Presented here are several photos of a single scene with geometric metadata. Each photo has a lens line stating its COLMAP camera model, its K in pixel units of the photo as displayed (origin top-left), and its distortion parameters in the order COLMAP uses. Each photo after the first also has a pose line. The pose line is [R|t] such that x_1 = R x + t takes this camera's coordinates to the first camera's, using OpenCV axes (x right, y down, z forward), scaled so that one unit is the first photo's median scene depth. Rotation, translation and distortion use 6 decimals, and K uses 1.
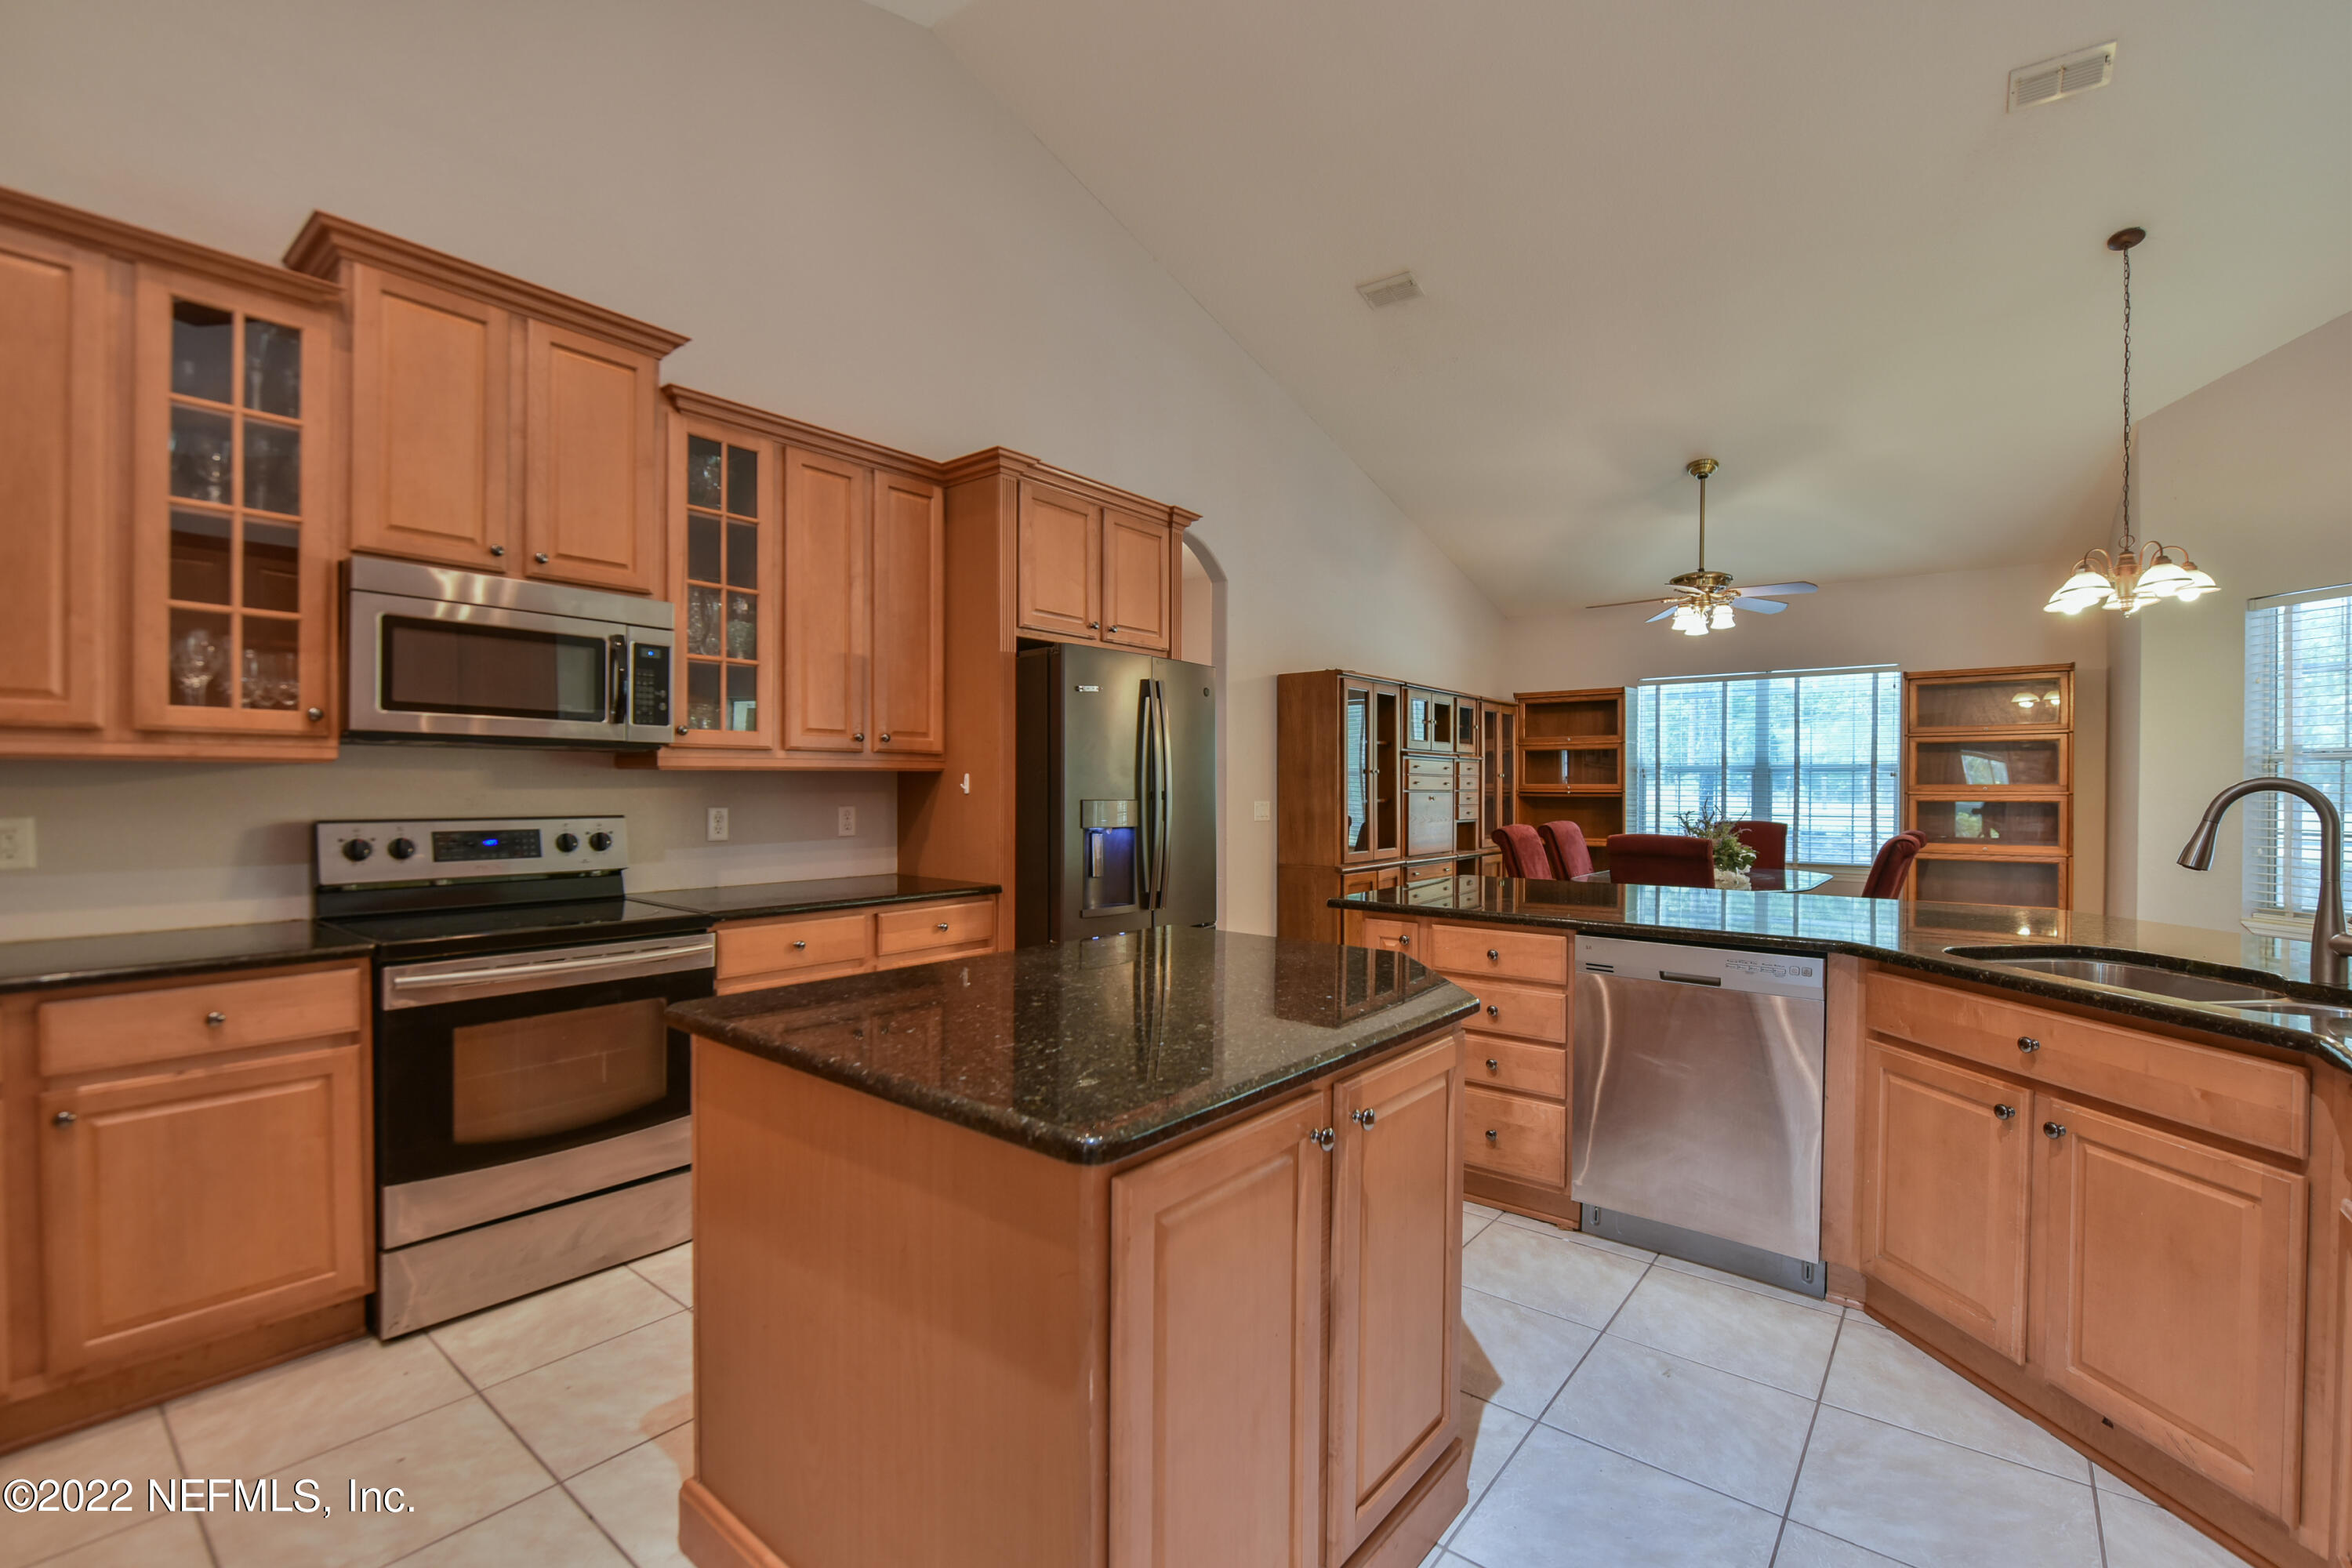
lens RADIAL K [[1010.7, 0, 1184.8], [0, 1010.7, 795.7], [0, 0, 1]] dist [-0.009916, -0.000748]
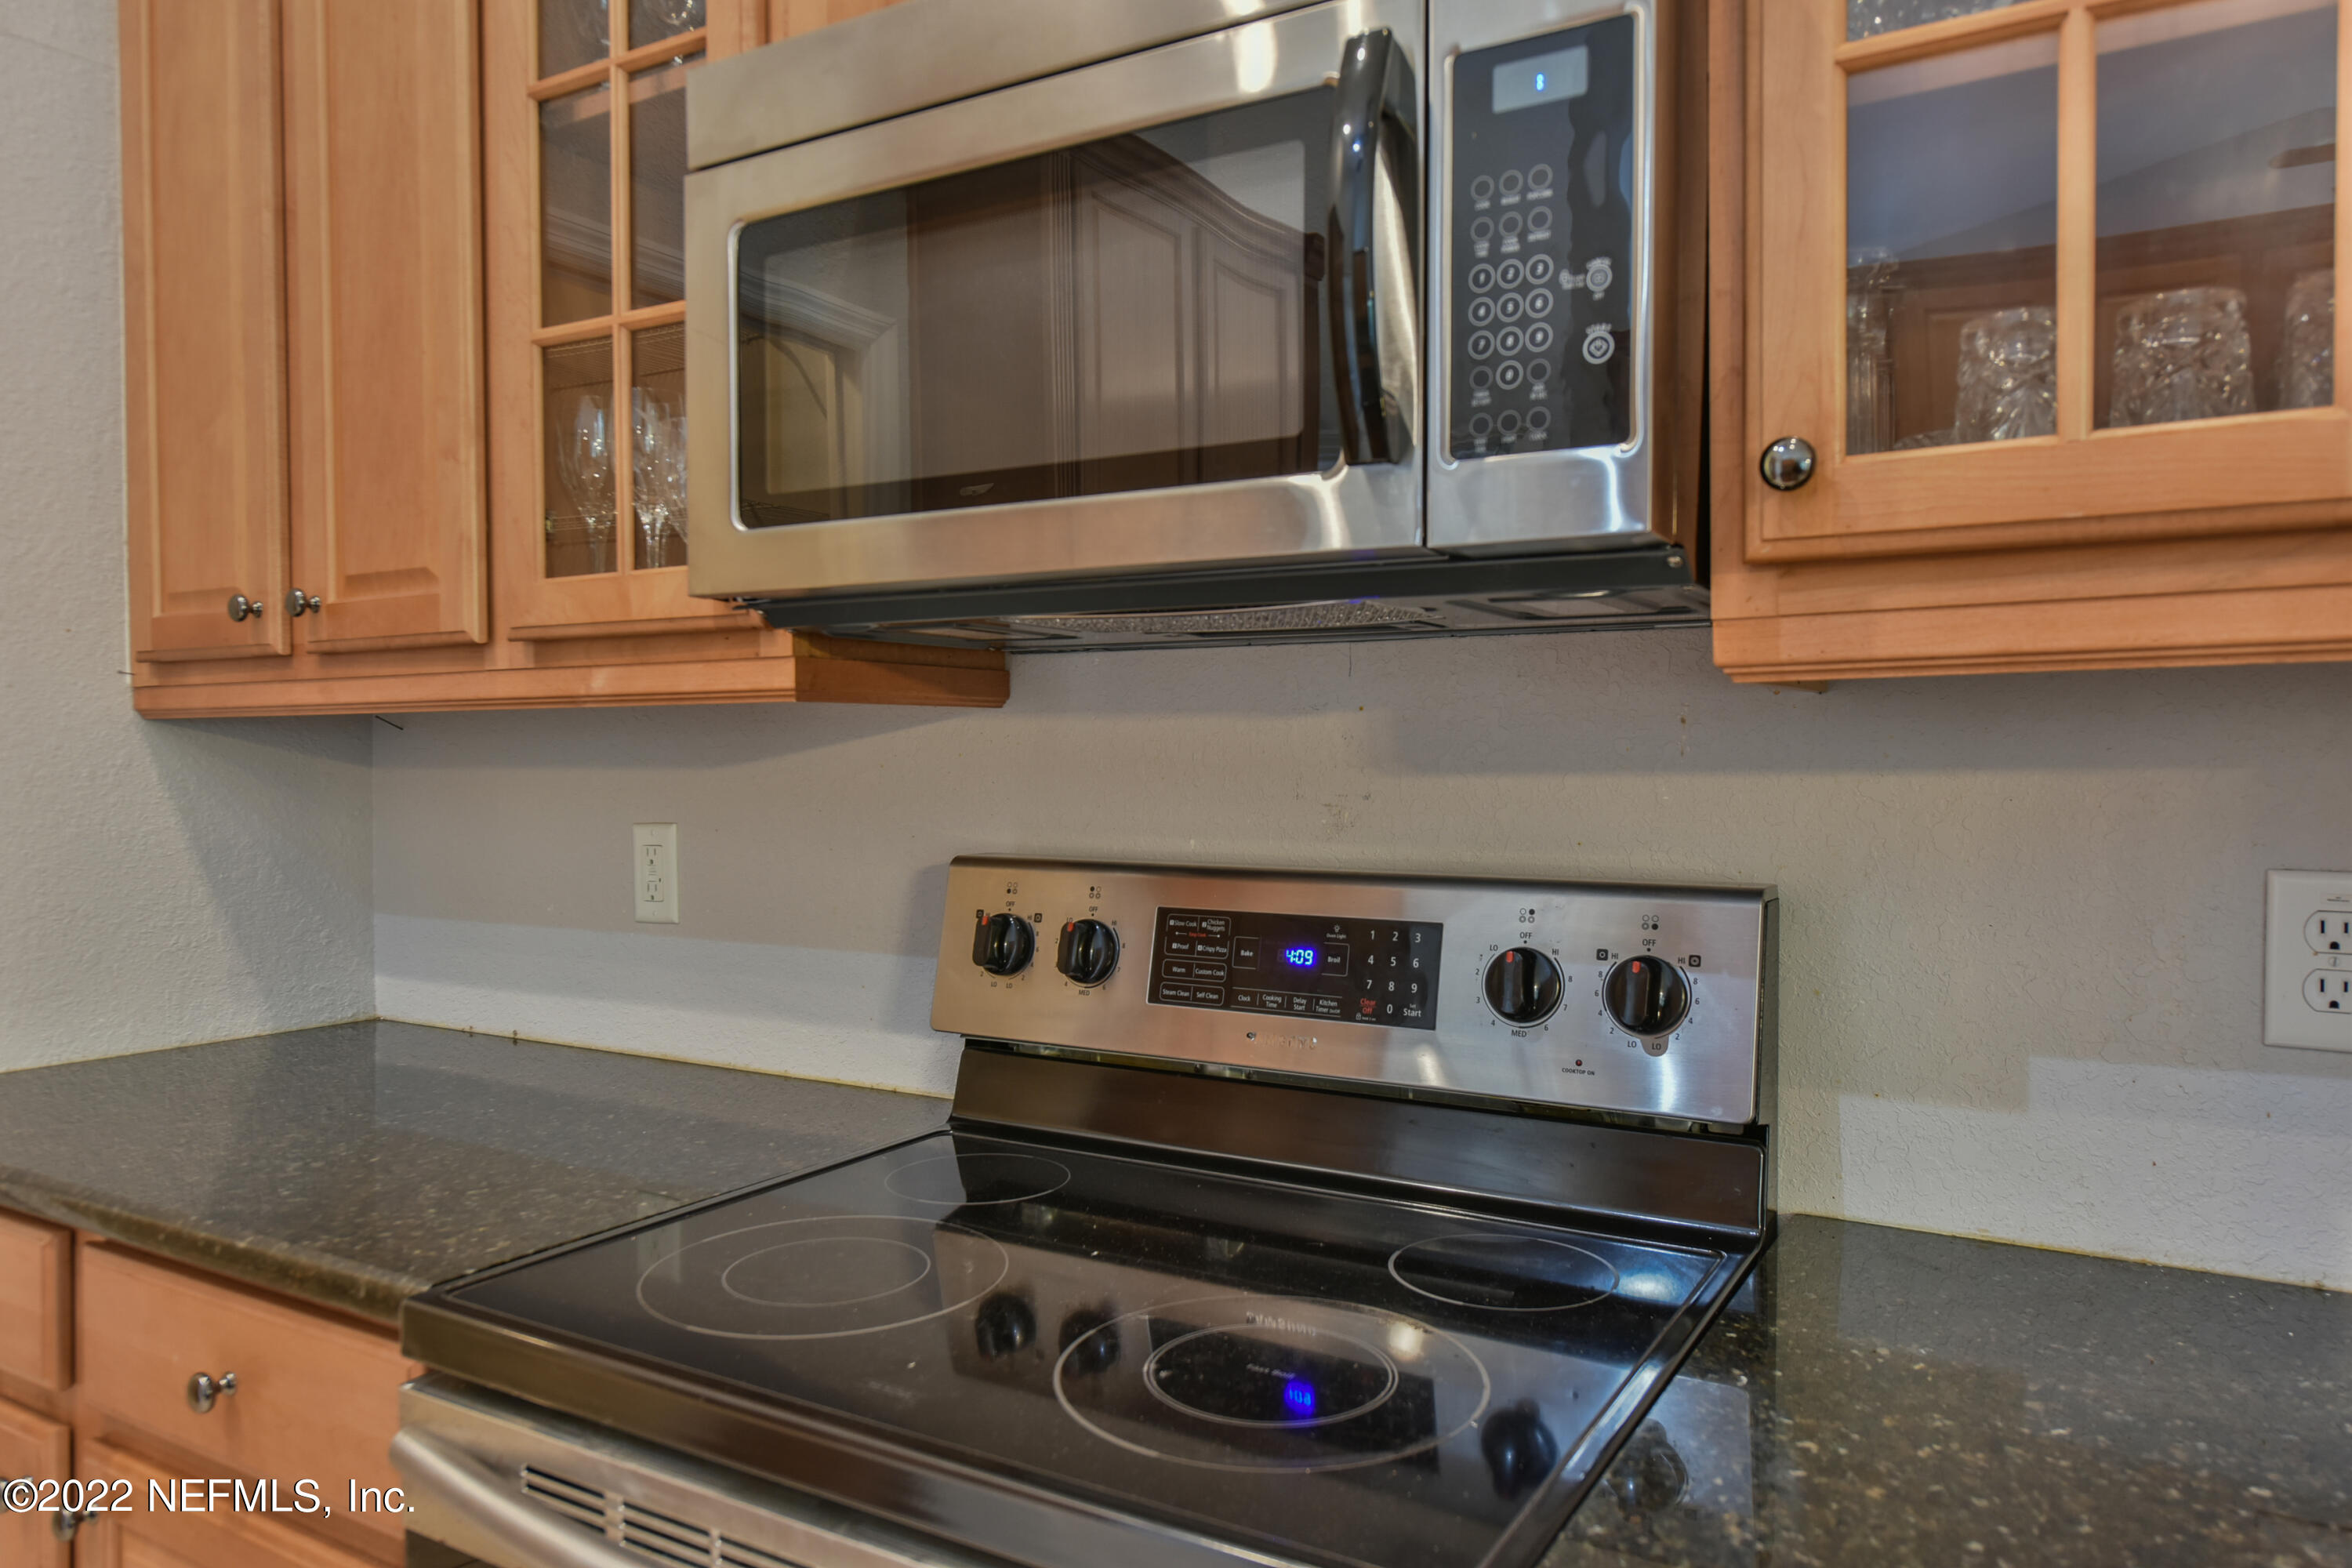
lens RADIAL K [[1621.6, 0, 1161.3], [0, 1621.6, 781.0], [0, 0, 1]] dist [0.000345, 0.000181]
pose [[0.121039, 0.031660, -0.992143, -0.236508], [0.009194, 0.999413, 0.033013, -0.019665], [0.992605, -0.013117, 0.120677, 0.910111]]
